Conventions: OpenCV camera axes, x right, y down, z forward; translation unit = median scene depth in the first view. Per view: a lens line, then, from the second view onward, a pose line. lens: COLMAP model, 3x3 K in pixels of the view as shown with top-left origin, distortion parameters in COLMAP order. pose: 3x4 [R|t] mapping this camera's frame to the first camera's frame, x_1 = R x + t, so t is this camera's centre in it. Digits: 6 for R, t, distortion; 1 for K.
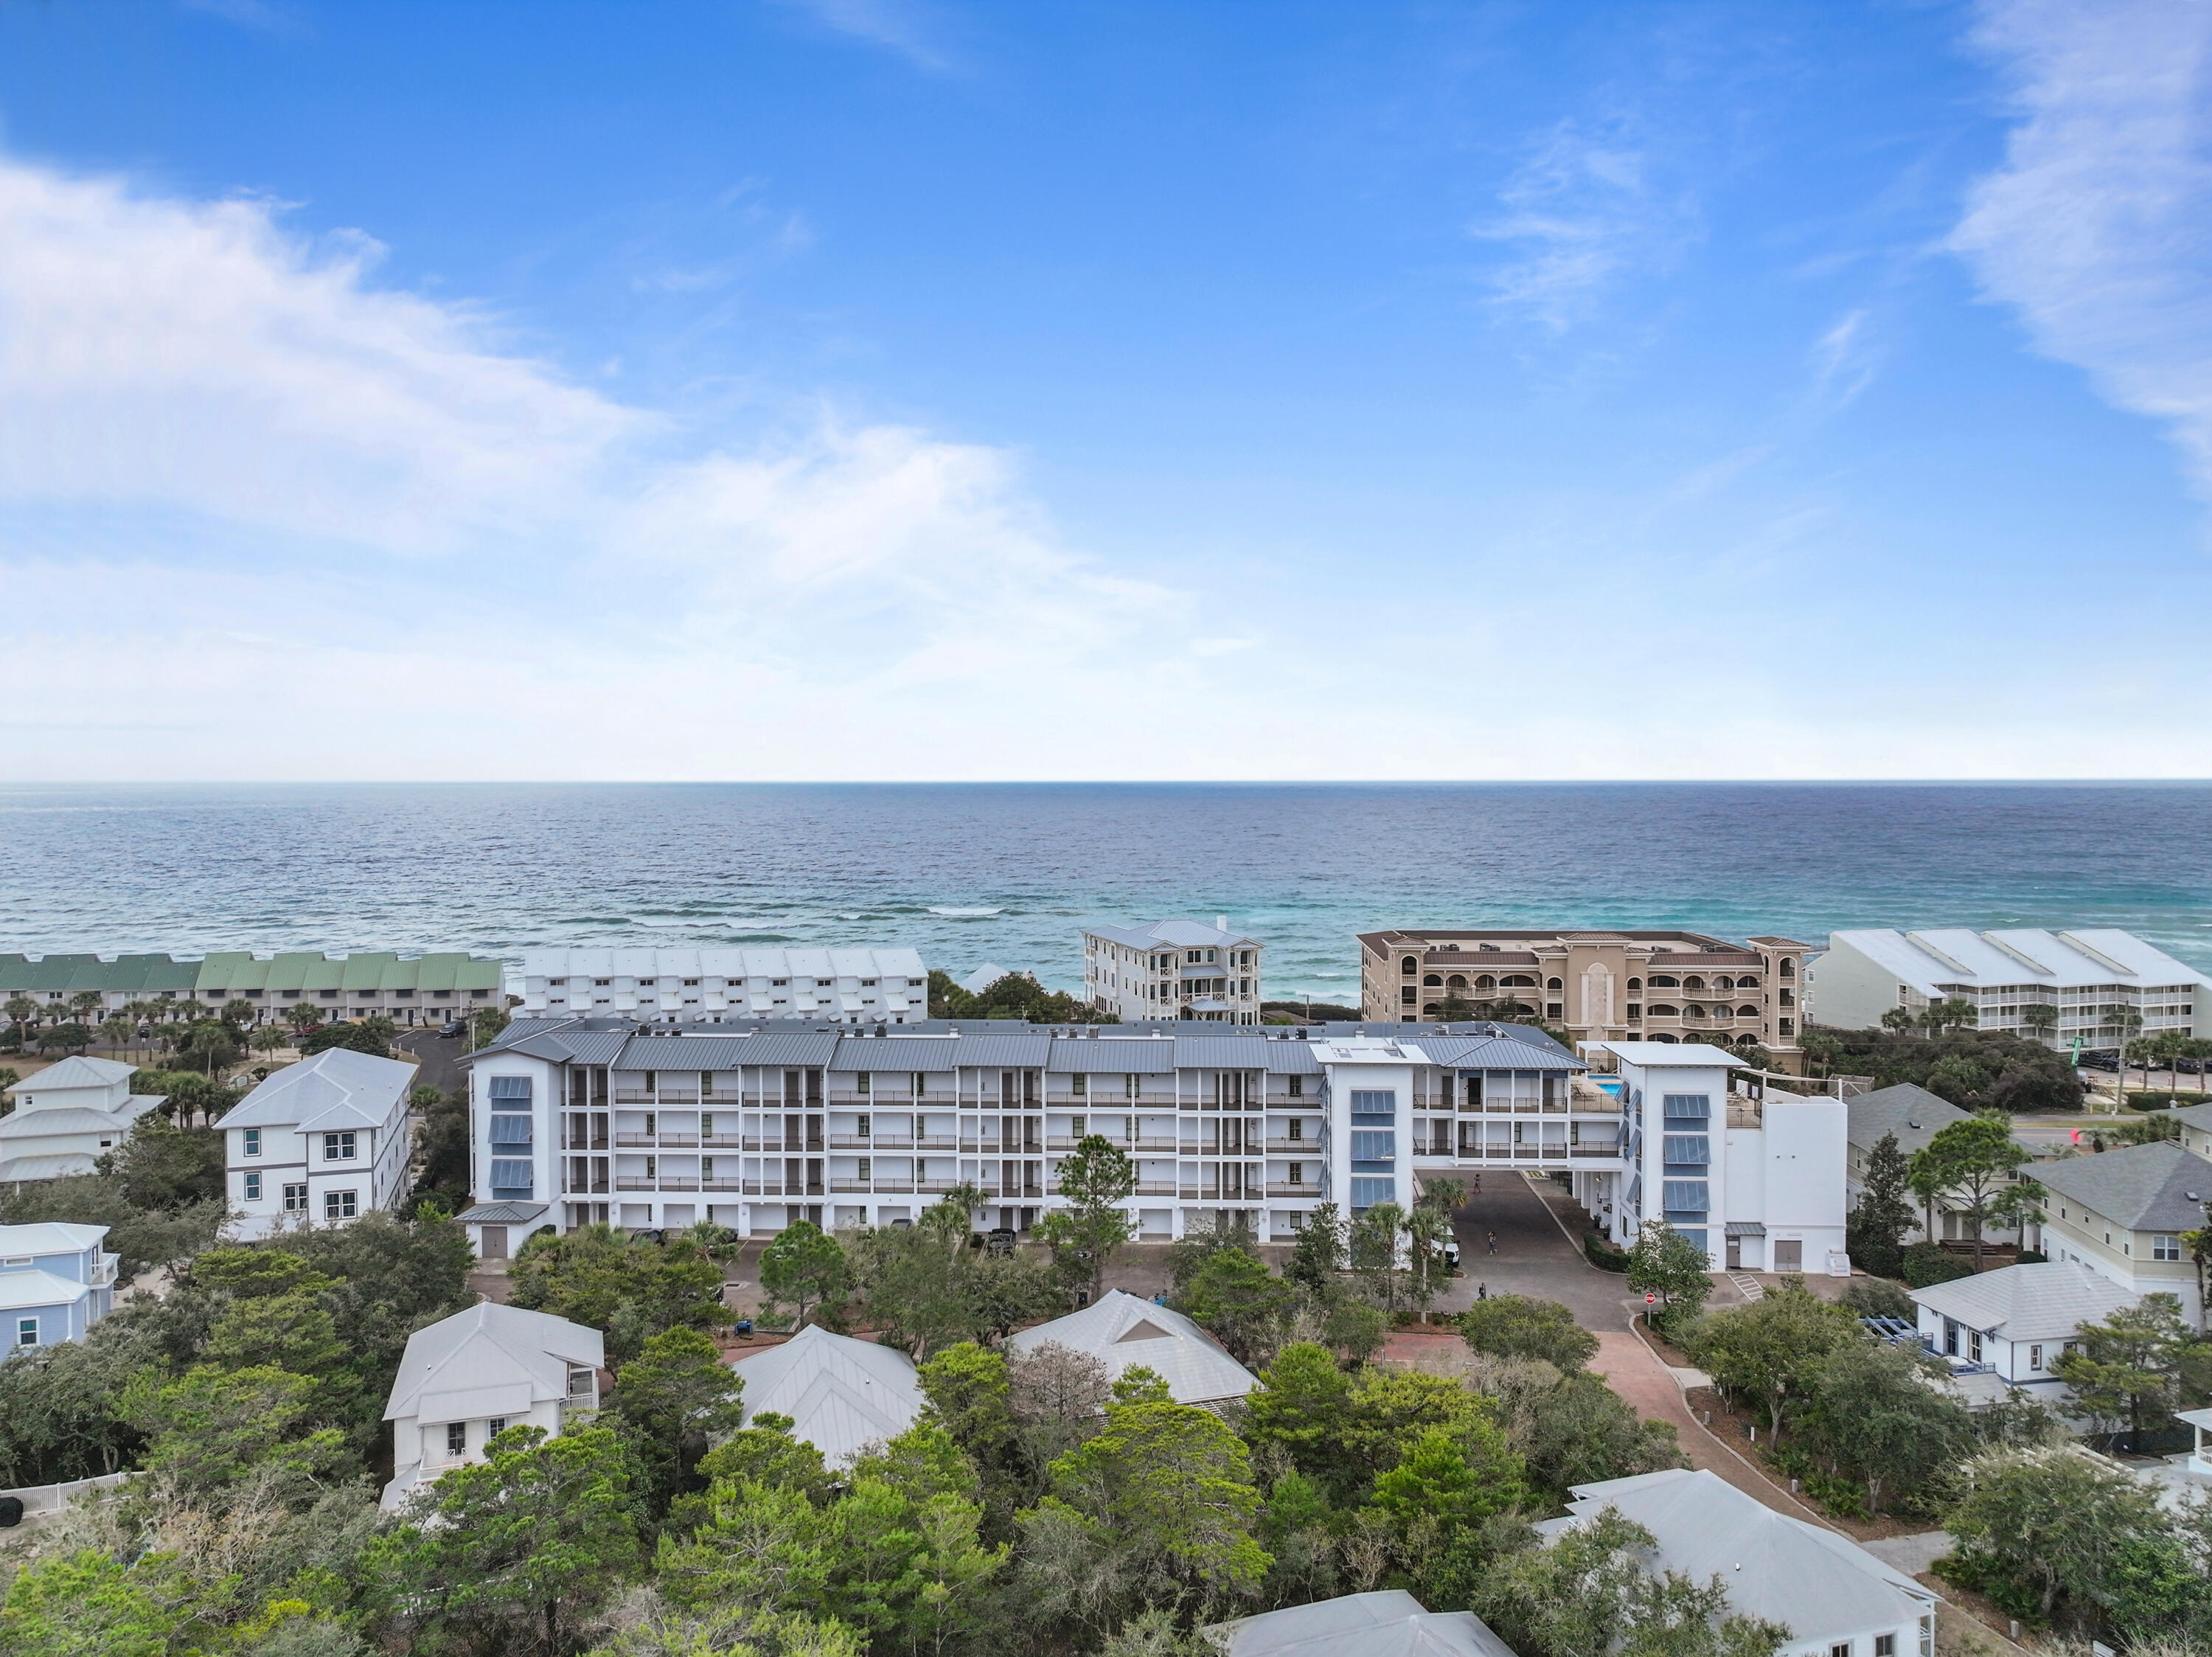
lens RADIAL K [[1555.1, 0, 1106.0], [0, 1555.1, 828.5], [0, 0, 1]] dist [-0.001901, 0.018966]
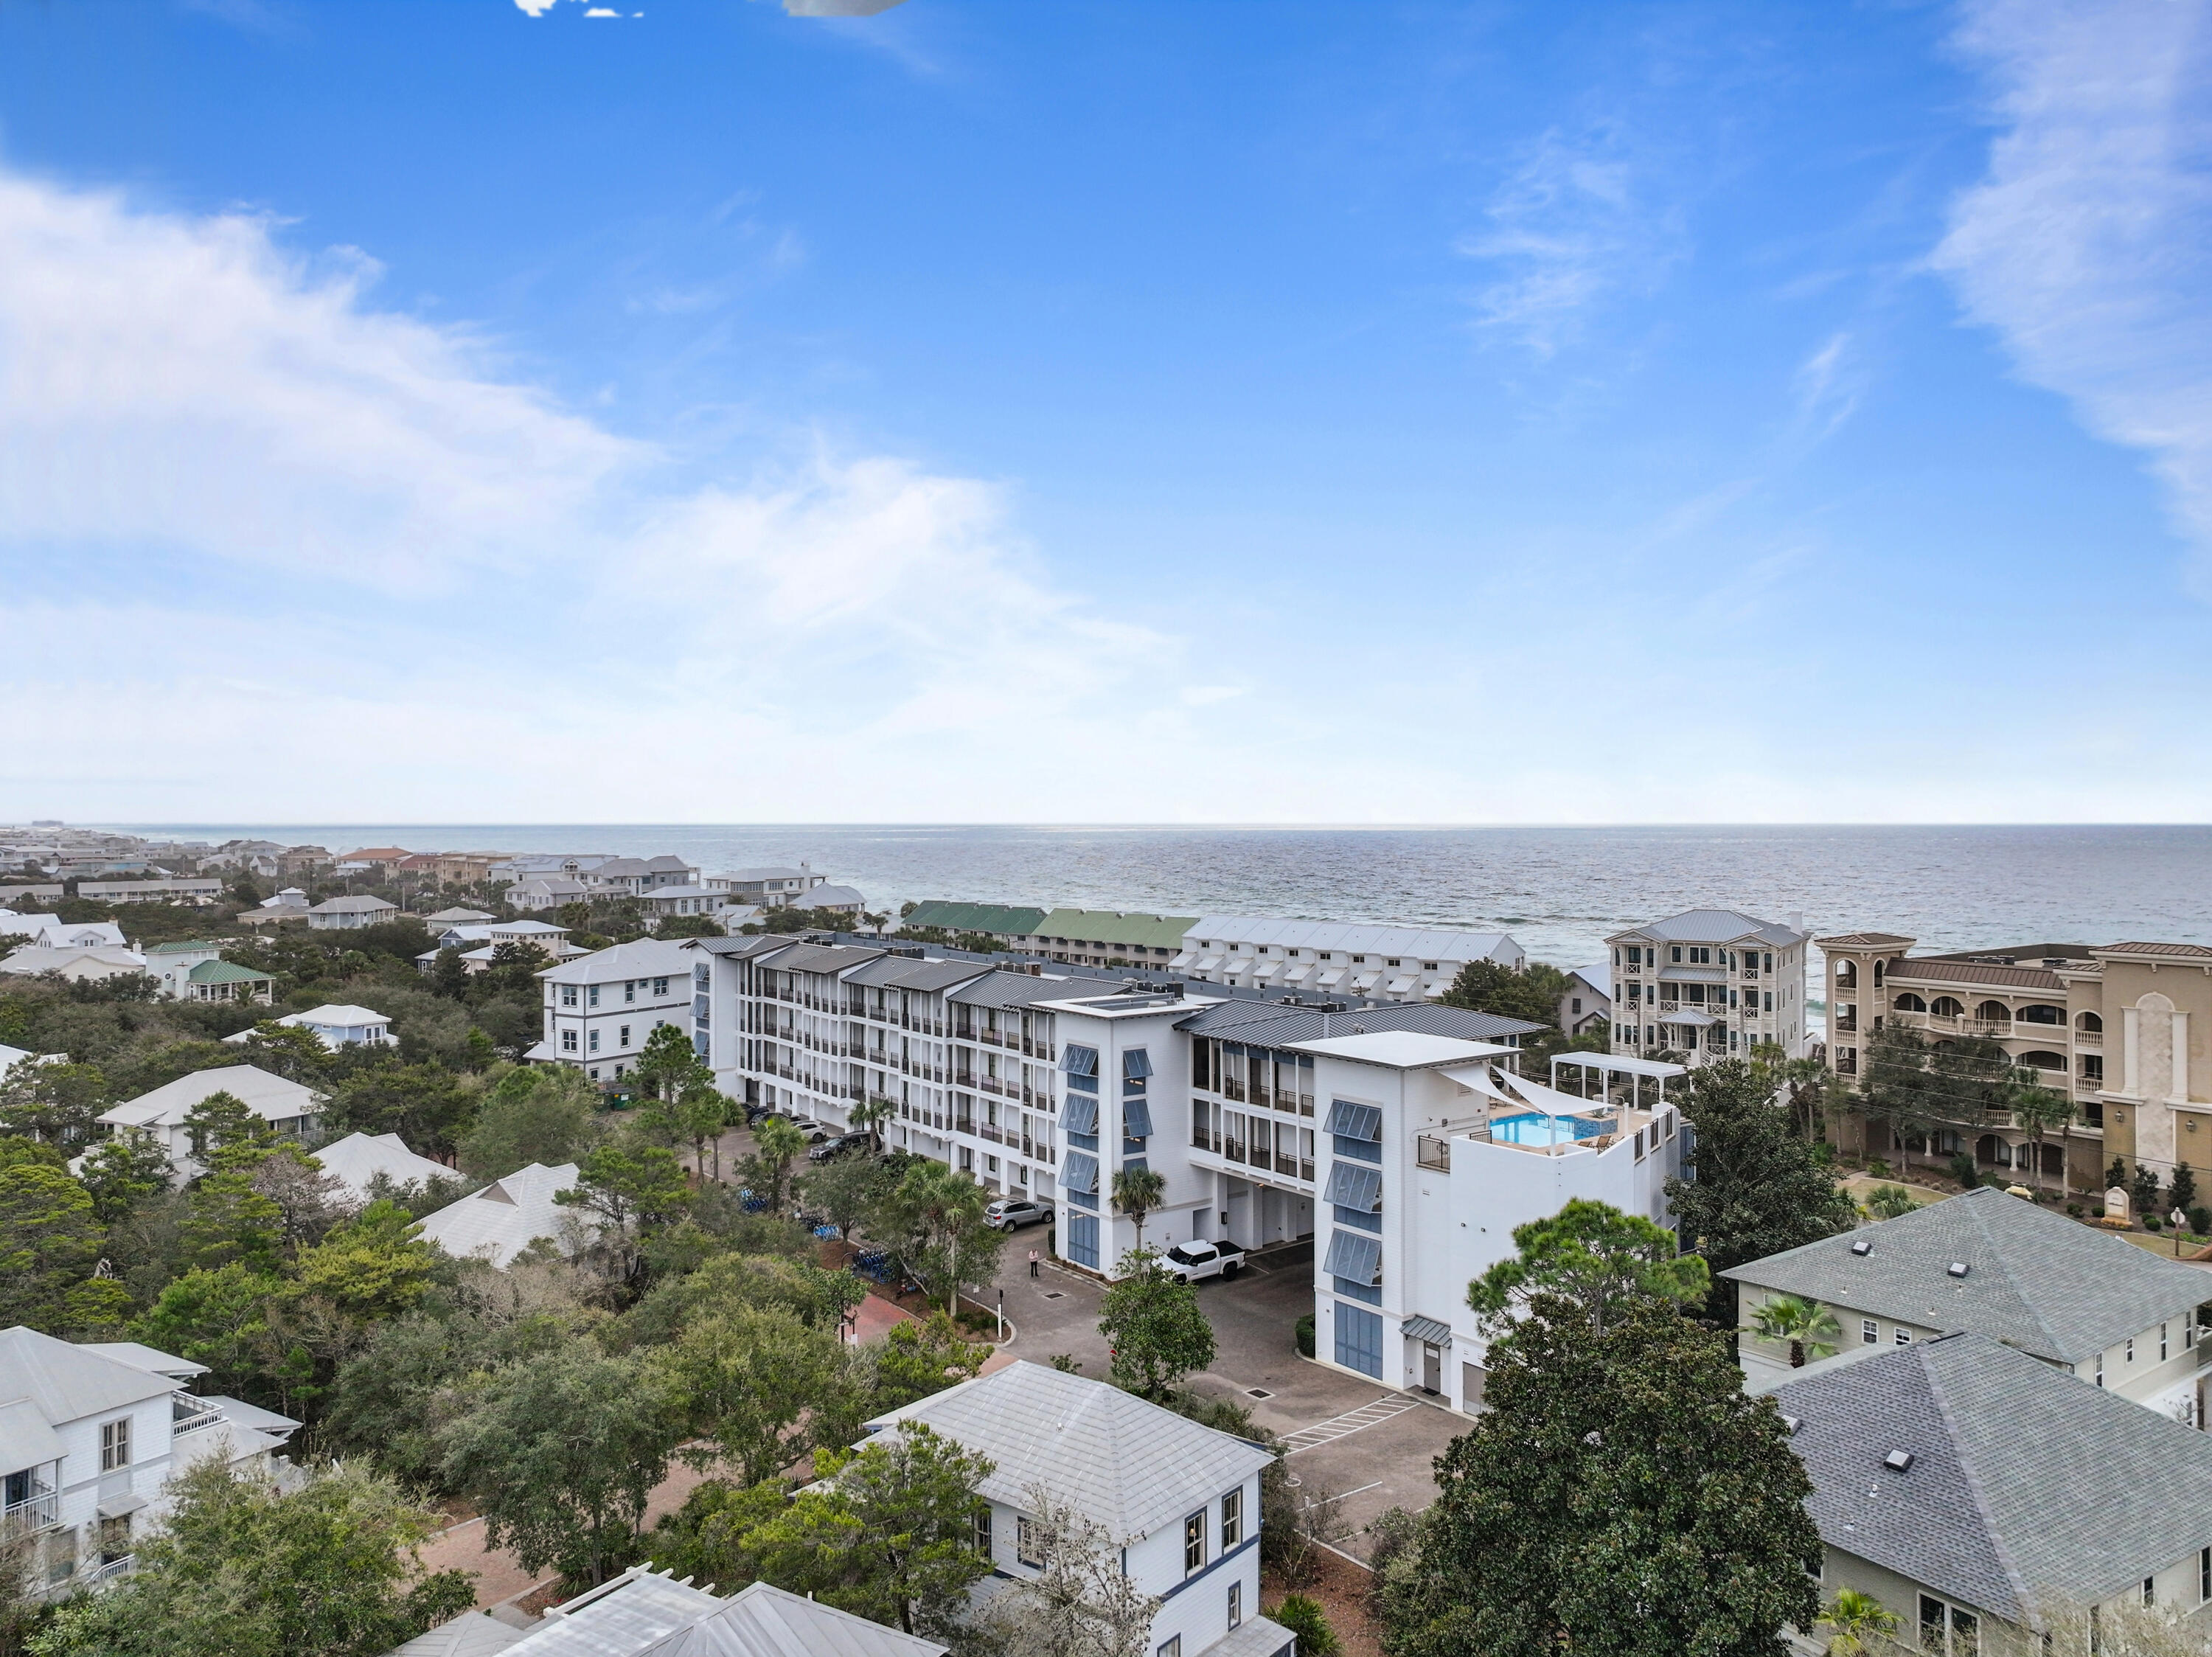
lens RADIAL K [[1555.1, 0, 1106.0], [0, 1555.1, 828.5], [0, 0, 1]] dist [-0.001901, 0.018966]
pose [[0.639540, 0.005338, -0.768739, 0.808164], [-0.024026, 0.999626, -0.013046, 0.063846], [0.768382, 0.026813, 0.639430, 0.482983]]
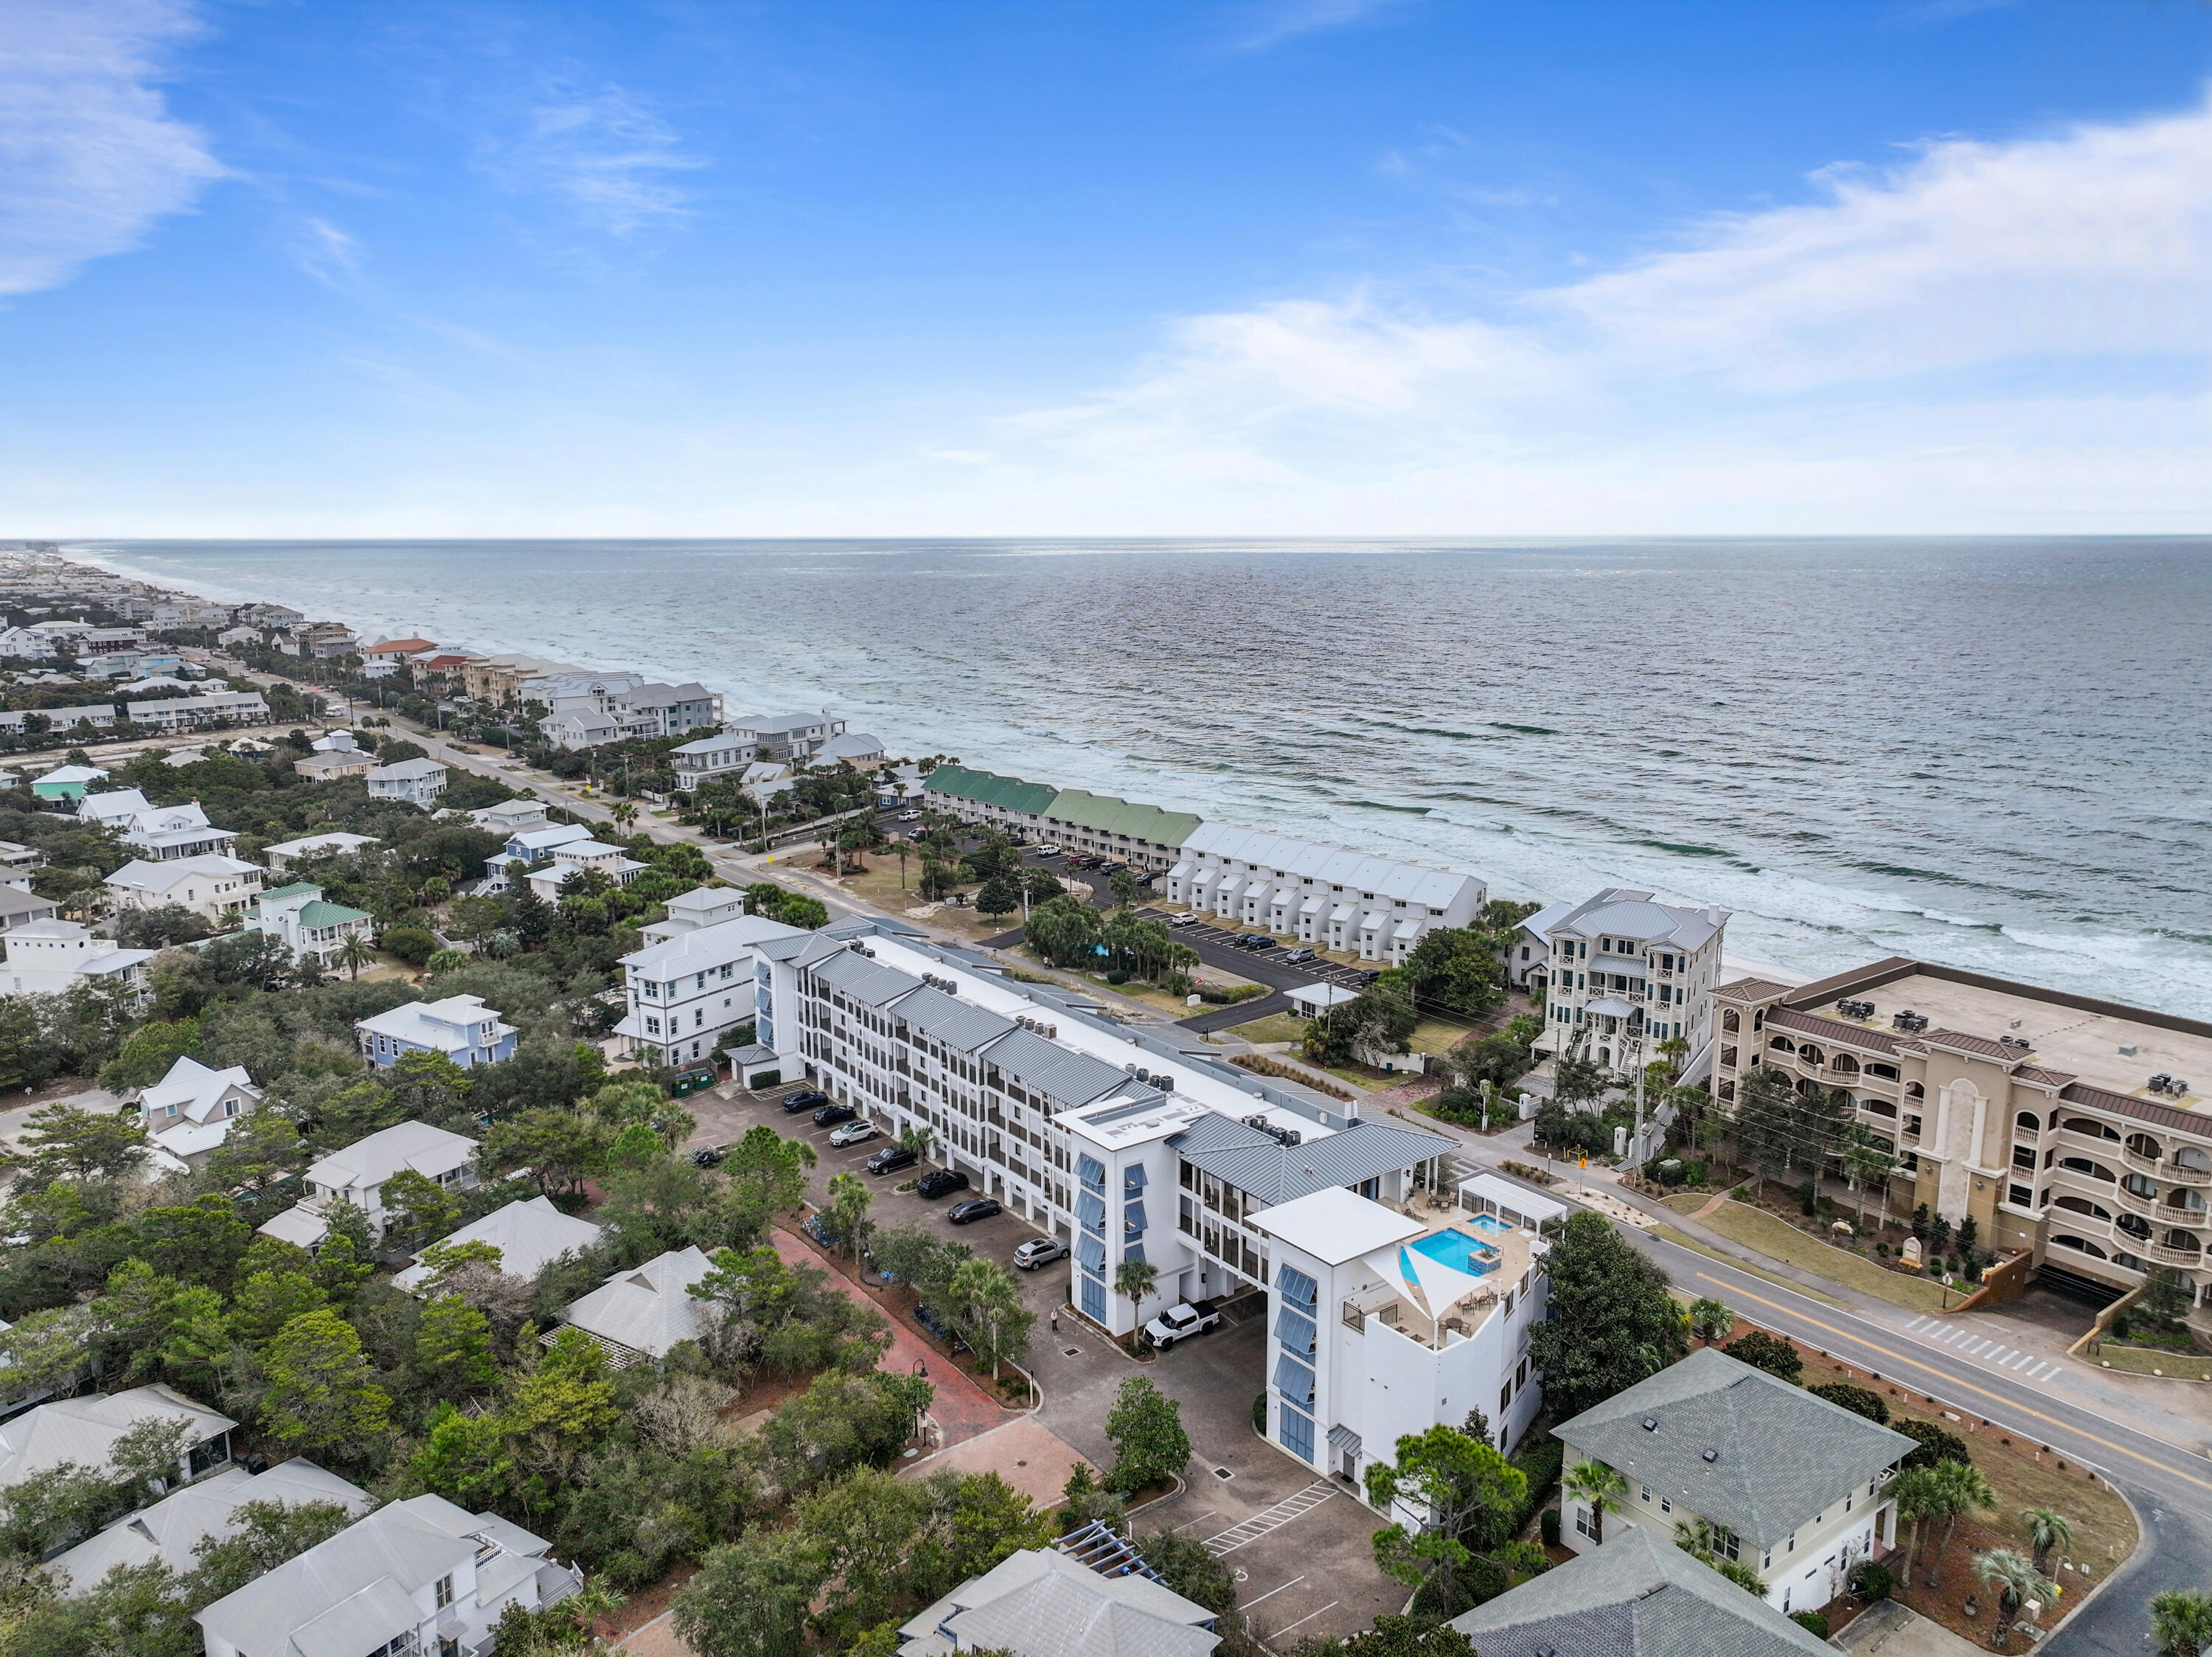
lens RADIAL K [[1555.1, 0, 1106.0], [0, 1555.1, 828.5], [0, 0, 1]] dist [-0.001901, 0.018966]
pose [[0.636919, 0.145302, -0.757113, 0.930066], [-0.022427, 0.985154, 0.170200, -0.226937], [0.770604, -0.091424, 0.630723, 0.373215]]
